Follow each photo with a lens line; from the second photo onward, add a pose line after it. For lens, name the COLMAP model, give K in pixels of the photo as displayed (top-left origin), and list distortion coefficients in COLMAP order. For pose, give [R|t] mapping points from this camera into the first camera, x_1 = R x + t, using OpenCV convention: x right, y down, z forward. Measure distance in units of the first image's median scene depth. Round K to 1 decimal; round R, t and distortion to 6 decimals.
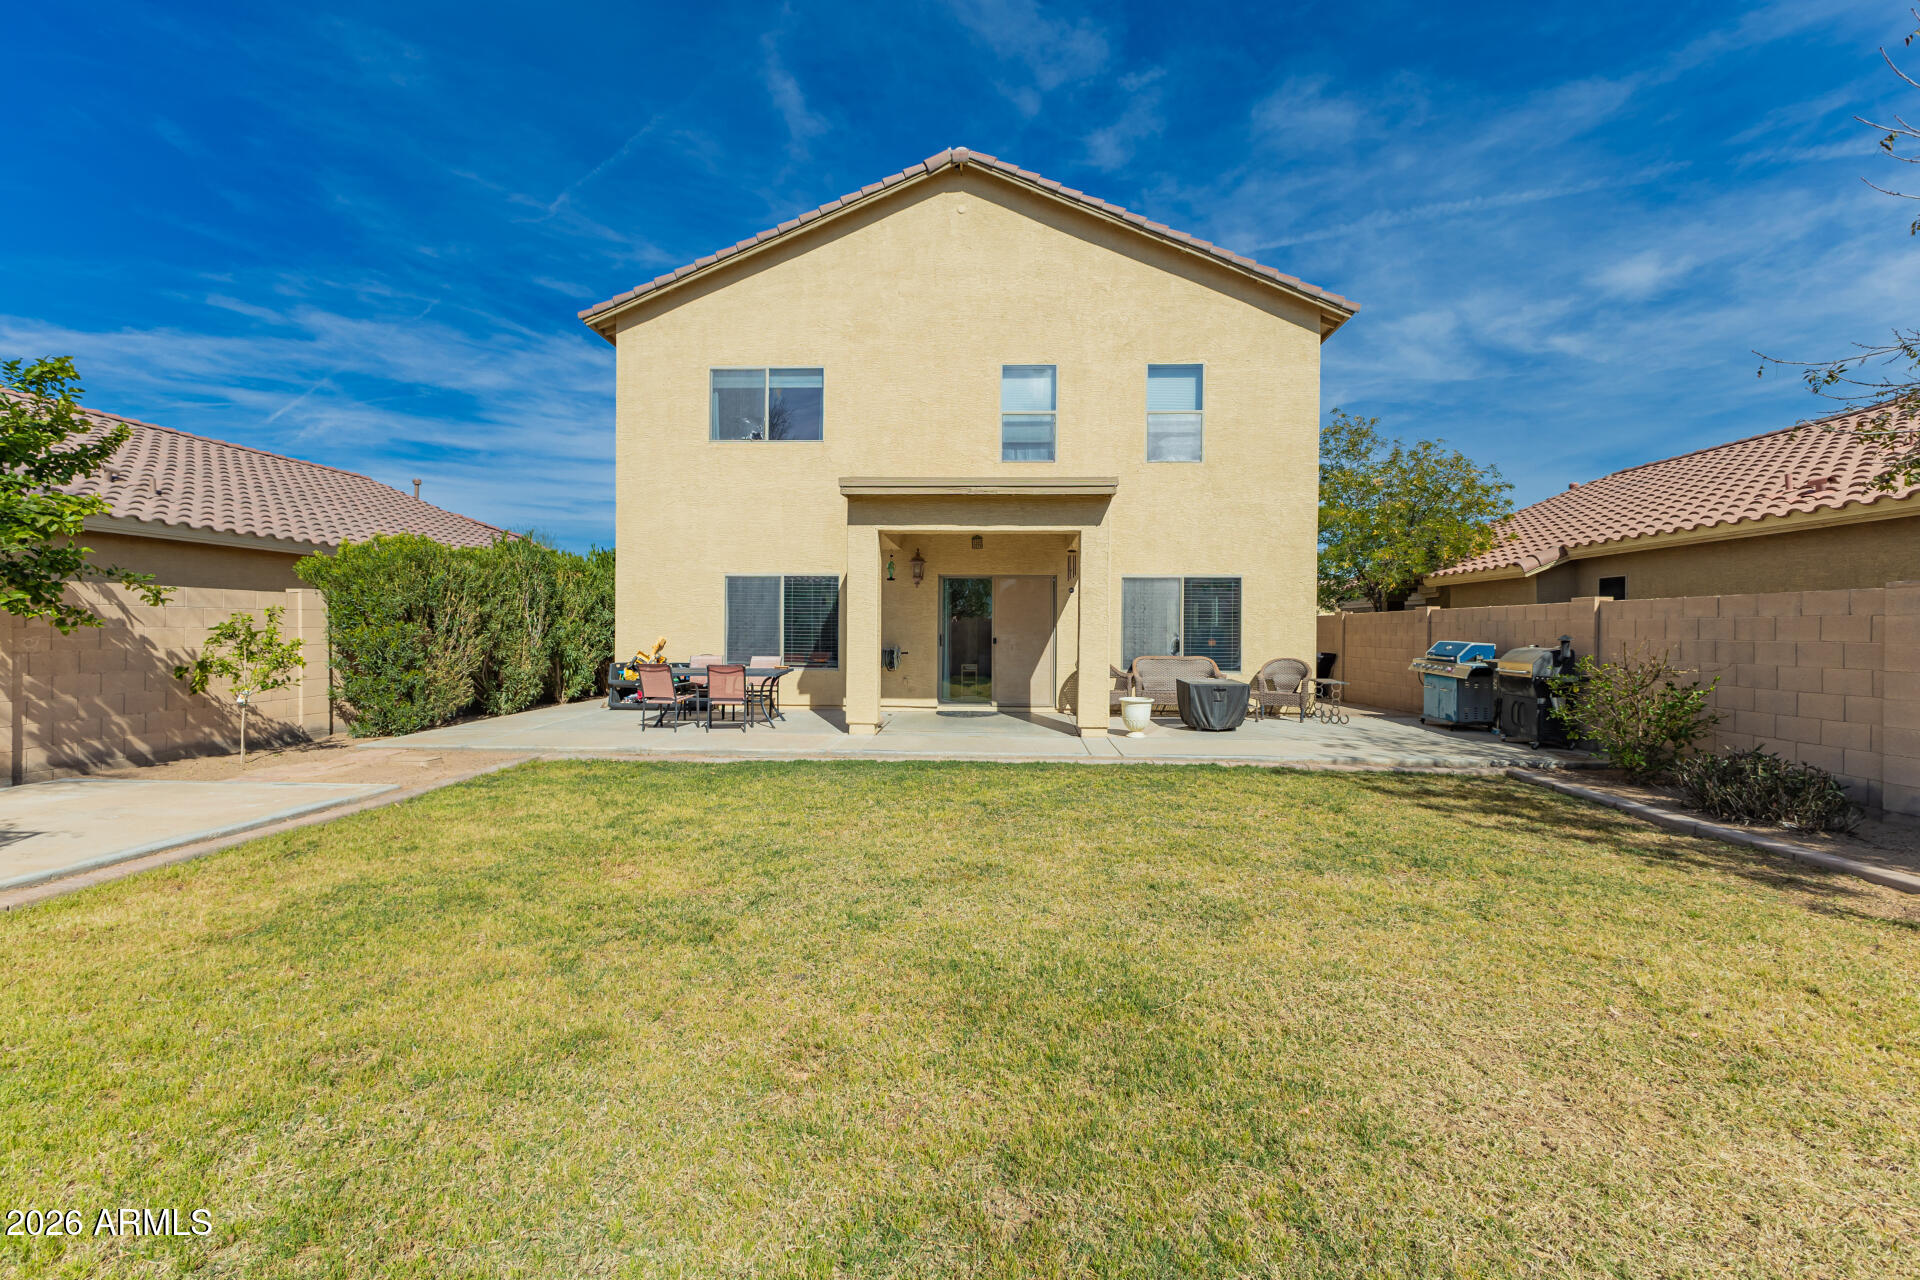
lens RADIAL K [[850.8, 0, 960.0], [0, 850.8, 640.0], [0, 0, 1]] dist [-0.001827, 0.000113]
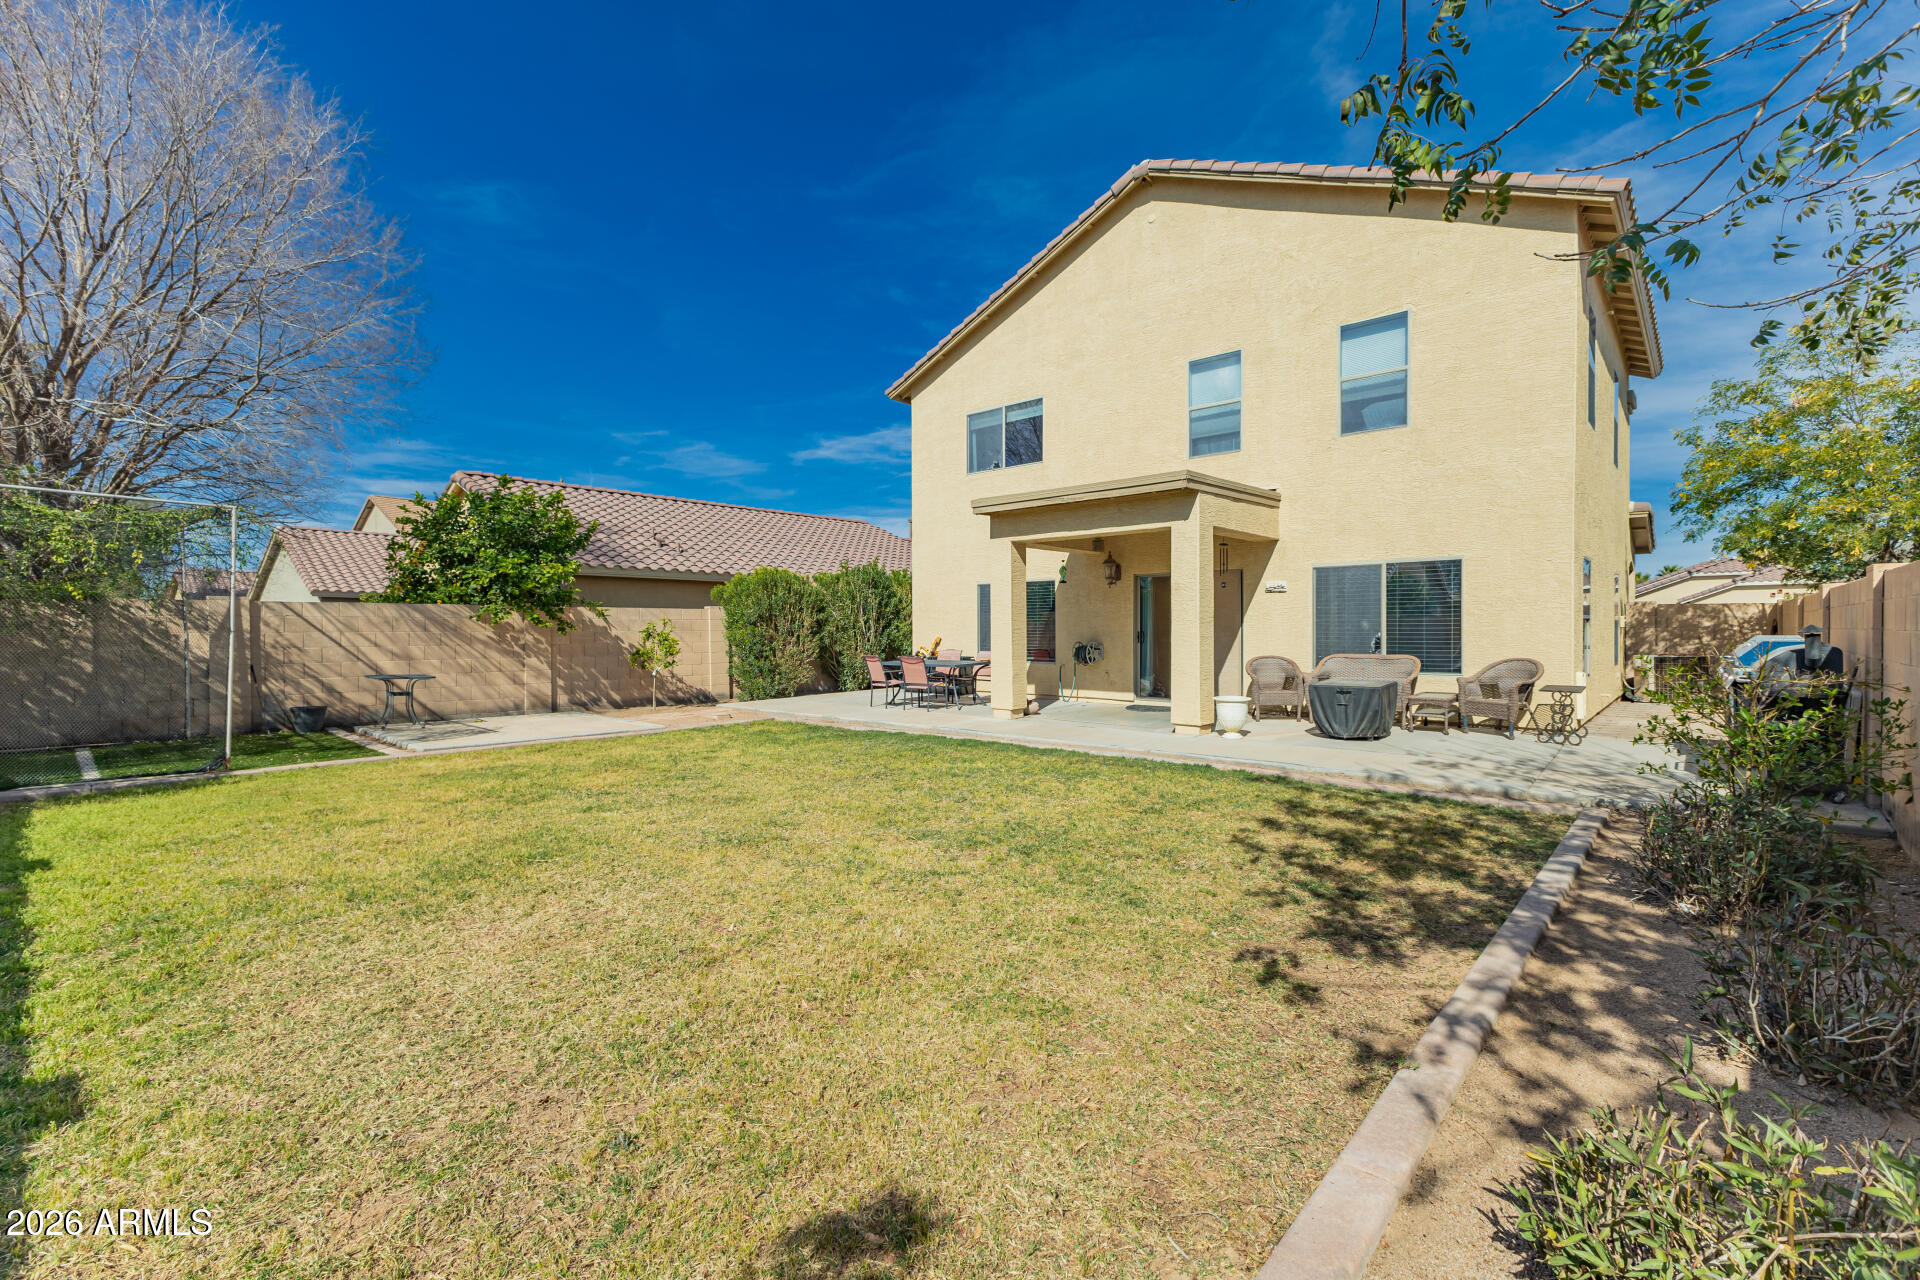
lens RADIAL K [[850.8, 0, 960.0], [0, 850.8, 640.0], [0, 0, 1]] dist [-0.001827, 0.000113]
pose [[0.764040, -0.001327, -0.645168, 0.495547], [0.001127, 0.999999, -0.000722, 0.004303], [0.645168, -0.000175, 0.764040, 0.063997]]
